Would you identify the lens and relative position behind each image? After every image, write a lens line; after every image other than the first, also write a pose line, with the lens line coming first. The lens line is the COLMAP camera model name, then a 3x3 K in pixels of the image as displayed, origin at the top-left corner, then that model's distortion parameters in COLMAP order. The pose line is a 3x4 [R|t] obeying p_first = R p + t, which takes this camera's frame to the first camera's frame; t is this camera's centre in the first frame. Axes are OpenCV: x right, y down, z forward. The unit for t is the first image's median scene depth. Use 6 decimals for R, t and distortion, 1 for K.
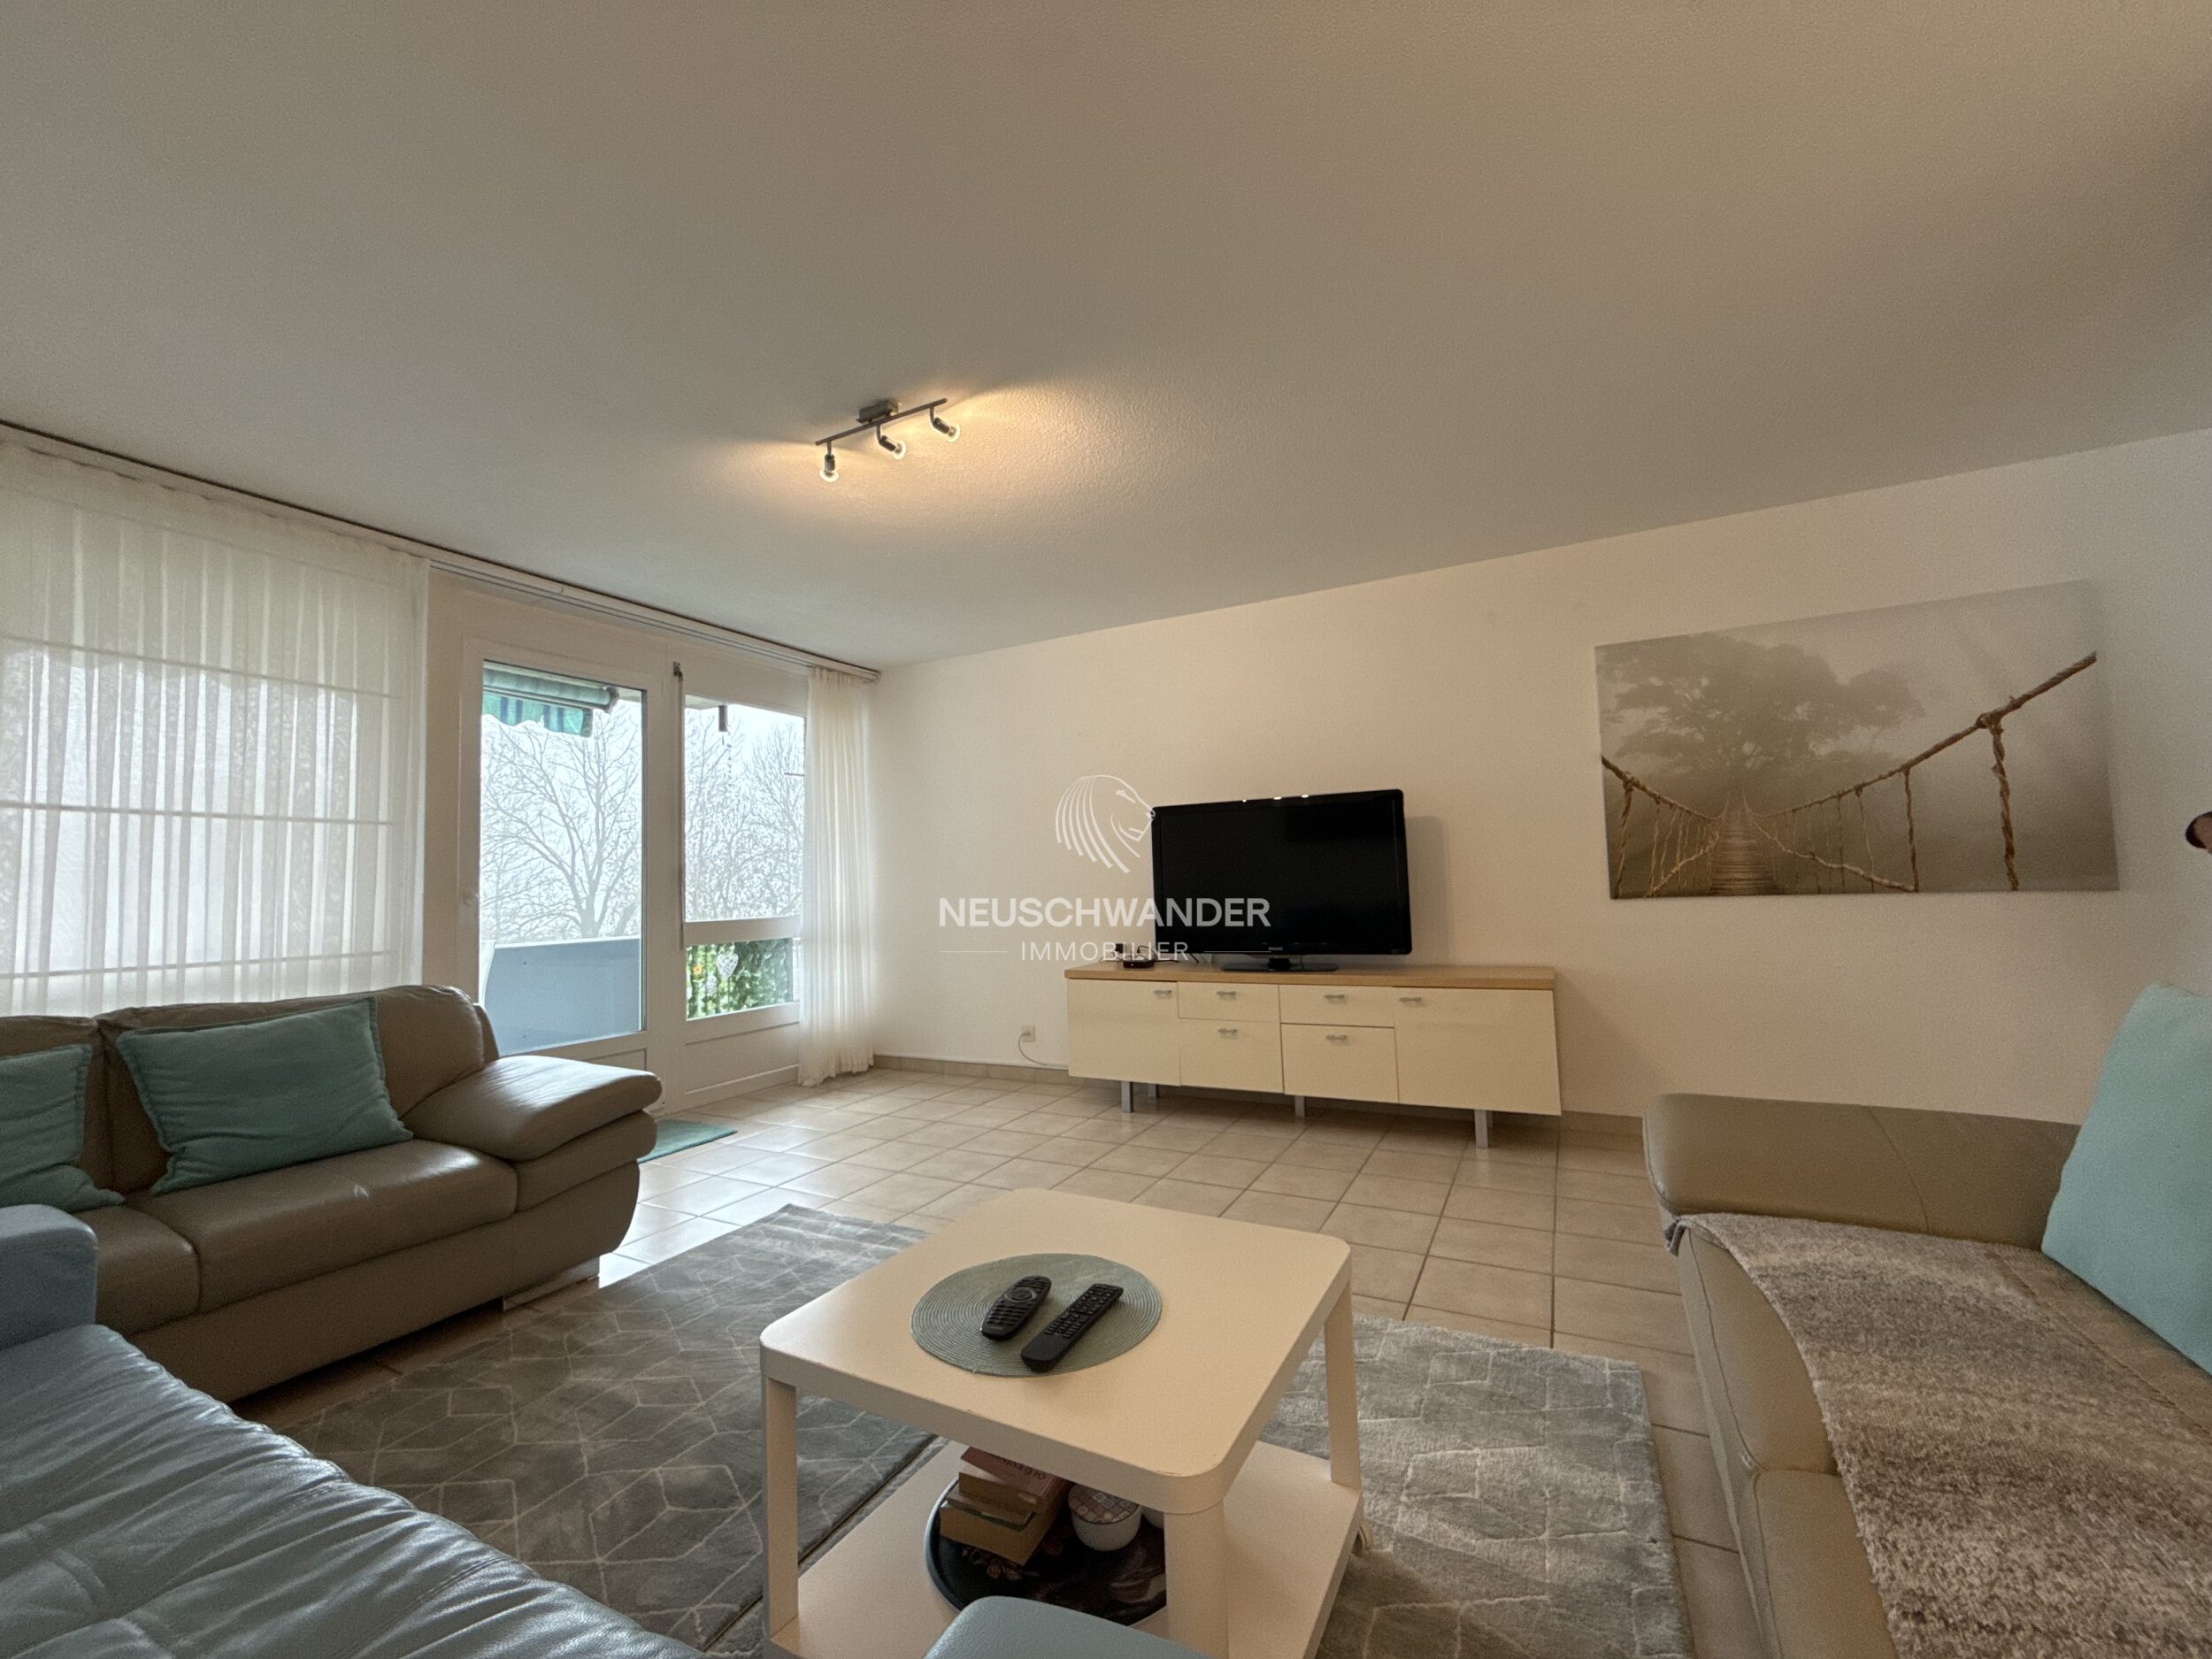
lens RADIAL K [[886.4, 0, 1099.0], [0, 886.4, 822.7], [0, 0, 1]] dist [0.000060, -0.000175]
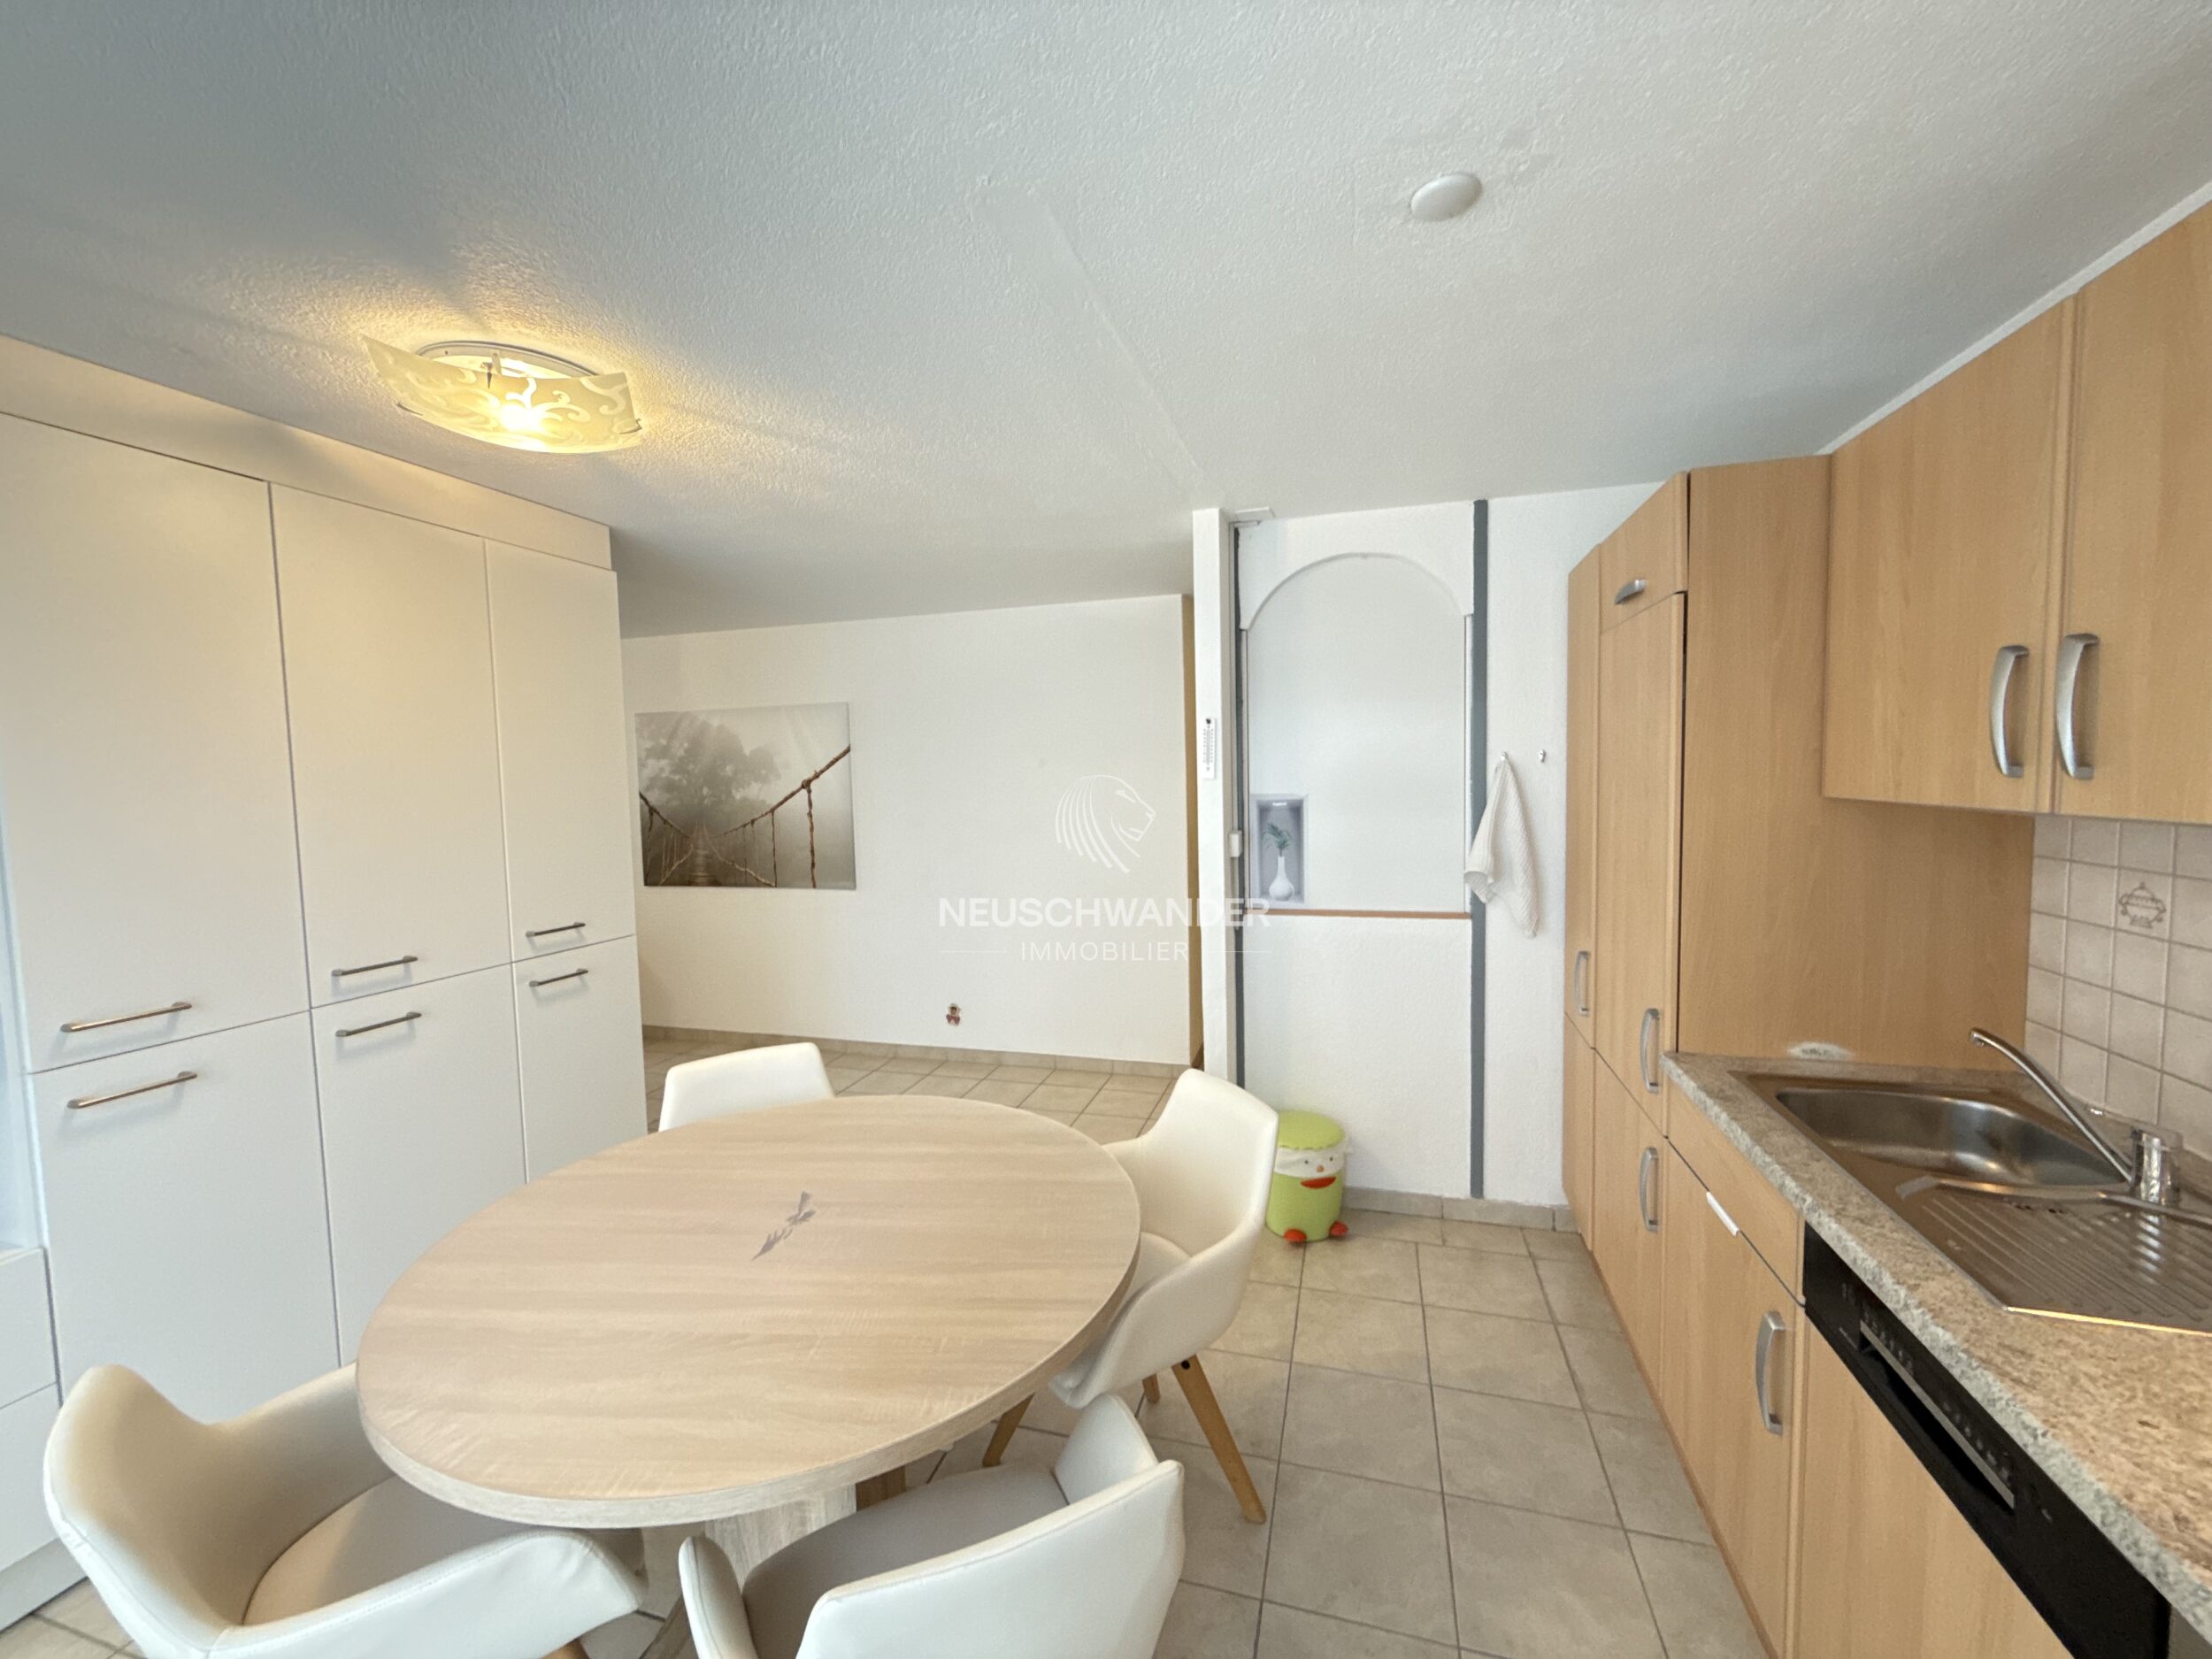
lens RADIAL K [[886.4, 0, 1108.2], [0, 886.4, 832.2], [0, 0, 1]] dist [0.000060, -0.000175]
pose [[0.978294, -0.002885, 0.207203, 1.123498], [-0.023054, 0.992181, 0.122662, -0.223288], [-0.205937, -0.124776, 0.970578, -0.652665]]
